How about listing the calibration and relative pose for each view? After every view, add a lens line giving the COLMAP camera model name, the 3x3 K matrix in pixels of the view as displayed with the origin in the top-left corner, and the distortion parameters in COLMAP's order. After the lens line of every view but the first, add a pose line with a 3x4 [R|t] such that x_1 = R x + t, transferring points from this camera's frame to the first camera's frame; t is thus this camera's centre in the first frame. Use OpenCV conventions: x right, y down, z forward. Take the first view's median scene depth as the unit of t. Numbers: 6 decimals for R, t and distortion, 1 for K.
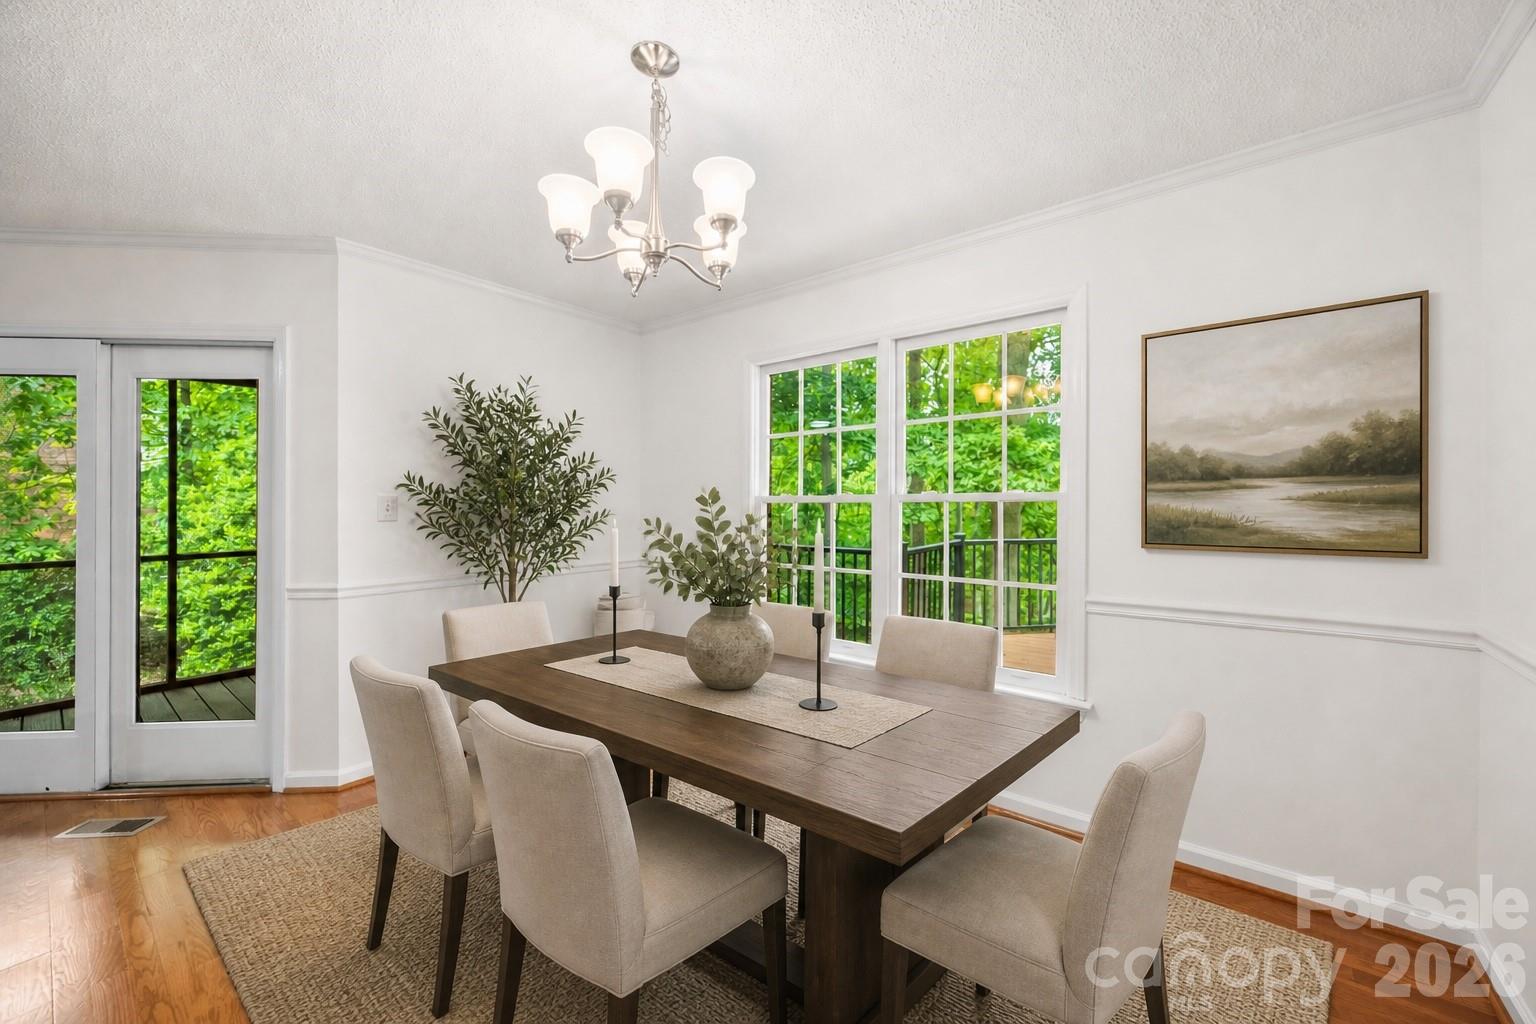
lens RADIAL K [[599.2, 0, 769.5], [0, 599.2, 514.3], [0, 0, 1]] dist [0.002922, 0.000193]
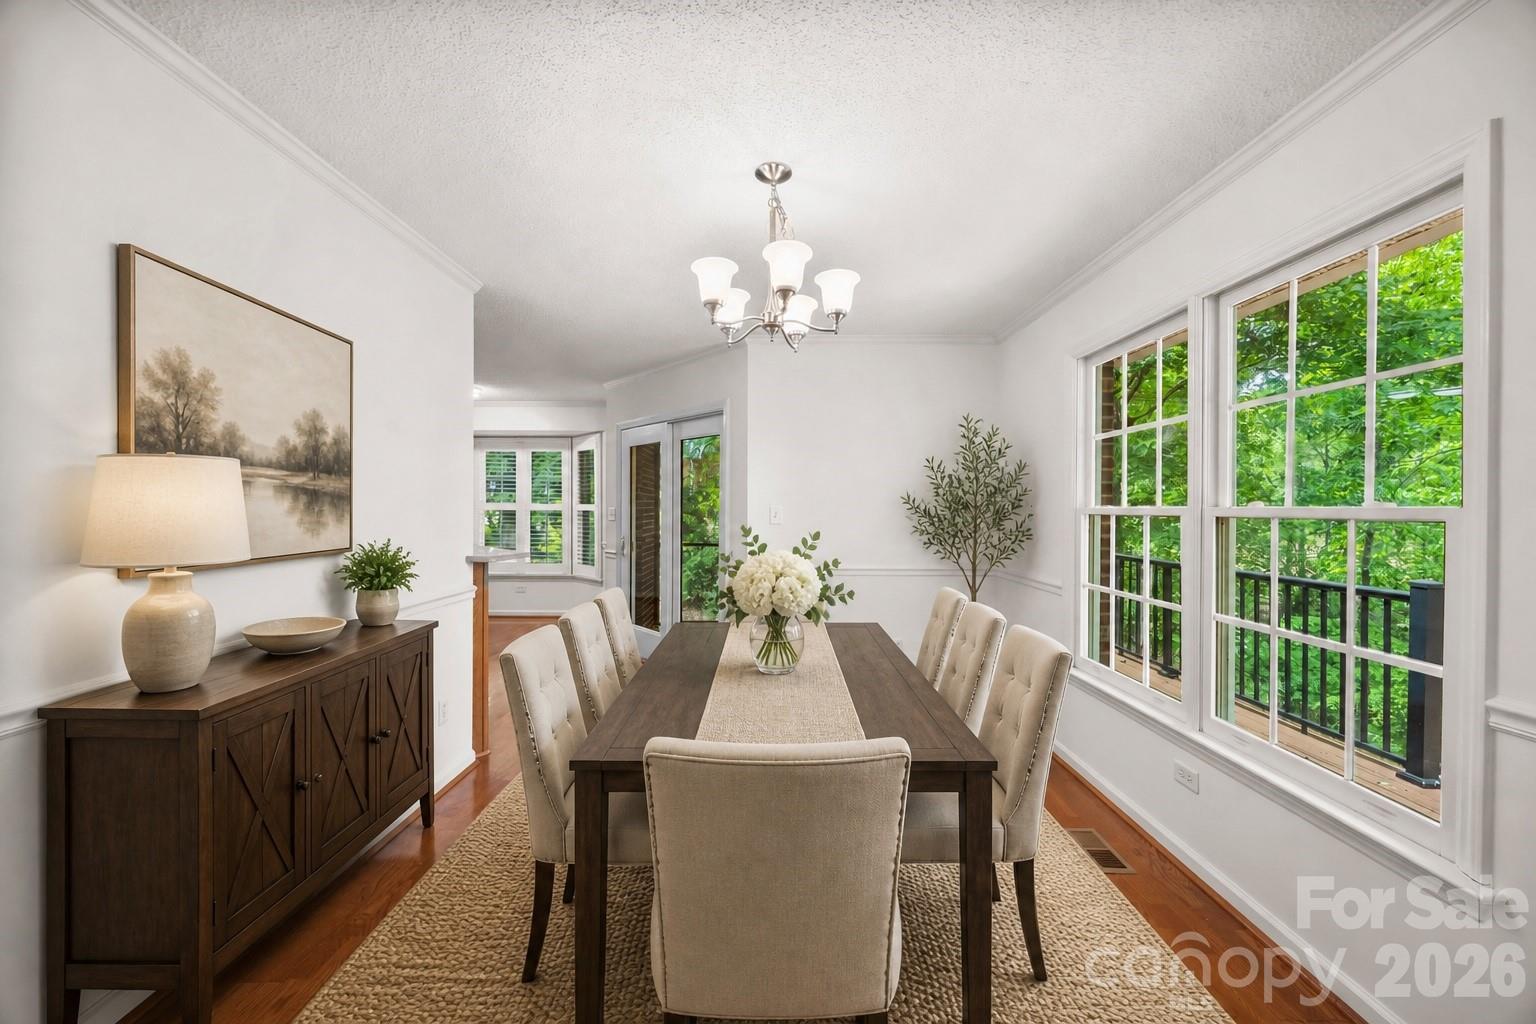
lens RADIAL K [[599.2, 0, 762.2], [0, 599.2, 511.0], [0, 0, 1]] dist [0.002922, 0.000193]
pose [[0.610977, 0.007085, -0.791616, 0.486267], [-0.014970, 0.999885, -0.002606, -0.018941], [0.791506, 0.013443, 0.611013, 0.122881]]
